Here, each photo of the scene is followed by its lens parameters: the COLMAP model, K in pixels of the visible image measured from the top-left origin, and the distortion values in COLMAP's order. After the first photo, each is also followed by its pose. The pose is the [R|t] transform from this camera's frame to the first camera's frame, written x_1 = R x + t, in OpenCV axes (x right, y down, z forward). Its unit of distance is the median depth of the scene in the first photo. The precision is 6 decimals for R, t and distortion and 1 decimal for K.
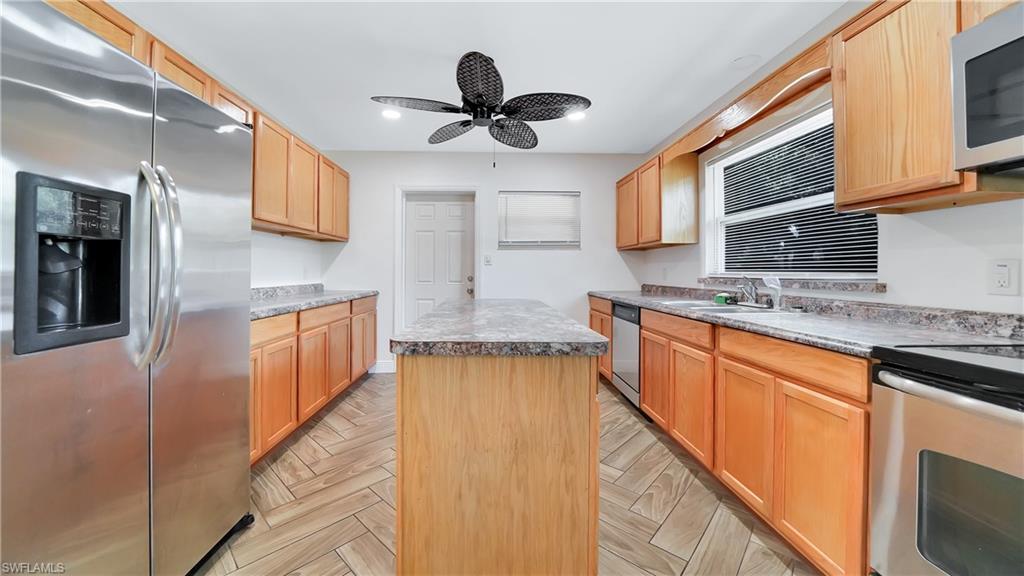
lens RADIAL K [[353.8, 0, 501.4], [0, 353.8, 269.5], [0, 0, 1]] dist [-0.016750, 0.000014]
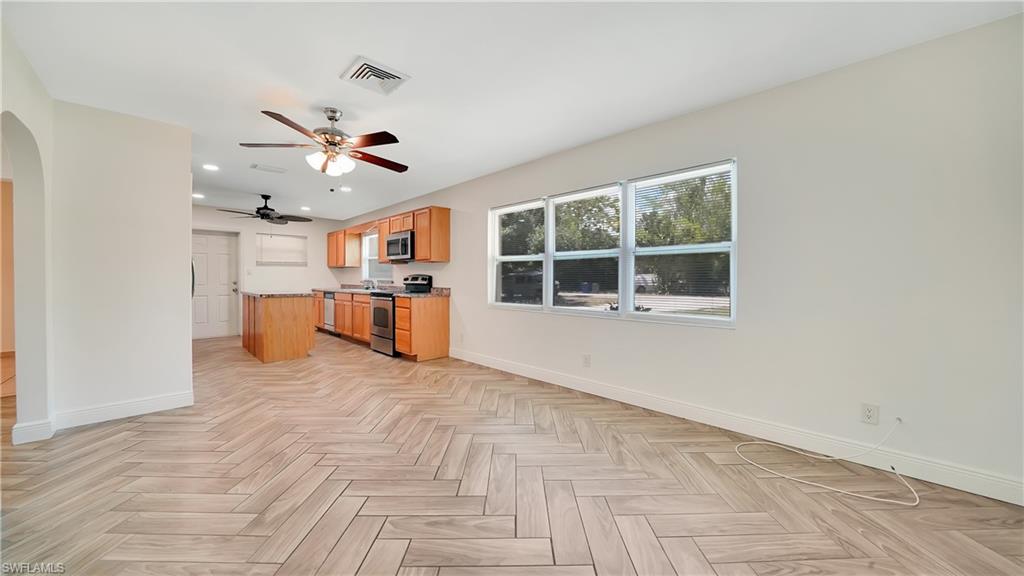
lens RADIAL K [[359.3, 0, 516.0], [0, 359.3, 283.3], [0, 0, 1]] dist [-0.017171, 0.000088]
pose [[0.727262, -0.012750, 0.686241, -0.370327], [-0.002550, 0.999770, 0.021278, -0.014502], [-0.686355, -0.017225, 0.727063, -1.541928]]
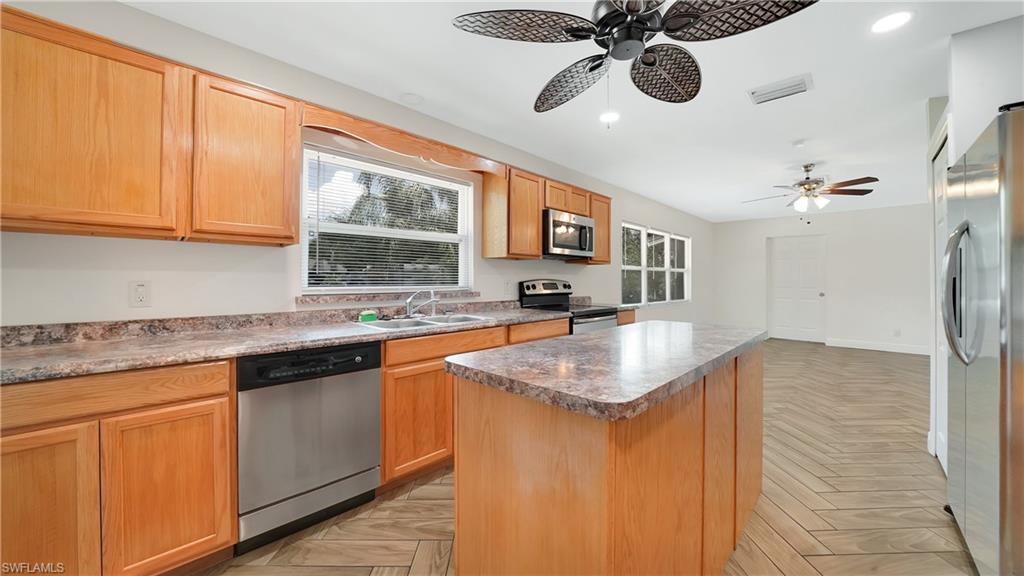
lens RADIAL K [[359.3, 0, 516.0], [0, 359.3, 283.3], [0, 0, 1]] dist [-0.017171, 0.000088]
pose [[-0.690110, -0.020087, 0.723426, -0.263953], [-0.017394, 0.999786, 0.011167, -0.017098], [-0.723496, -0.004877, -0.690312, 1.157283]]
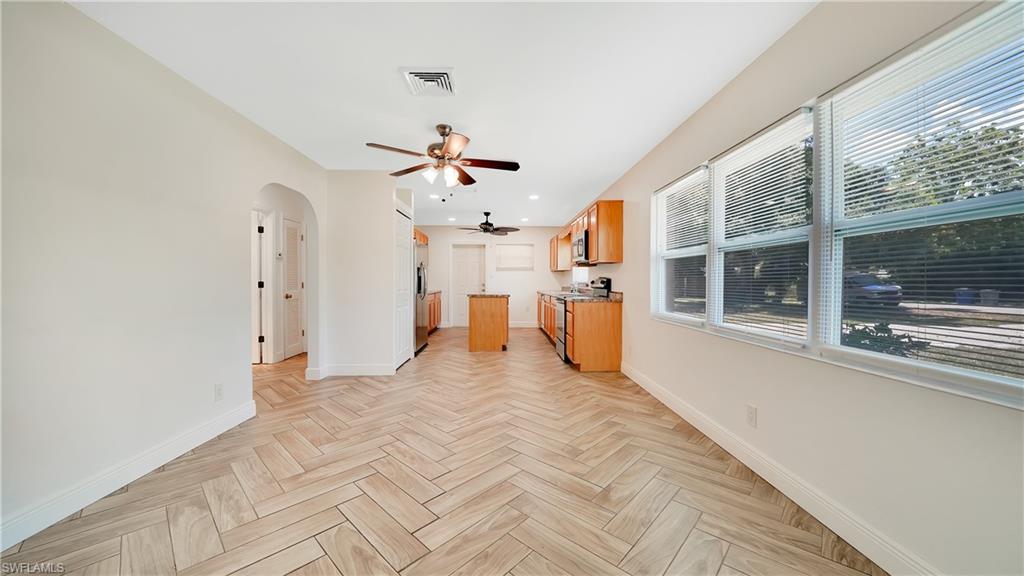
lens RADIAL K [[359.3, 0, 516.0], [0, 359.3, 283.3], [0, 0, 1]] dist [-0.017171, 0.000088]
pose [[0.999990, -0.004047, 0.002027, 0.140541], [0.004021, 0.999911, 0.012706, -0.012692], [-0.002079, -0.012698, 0.999917, -1.555397]]
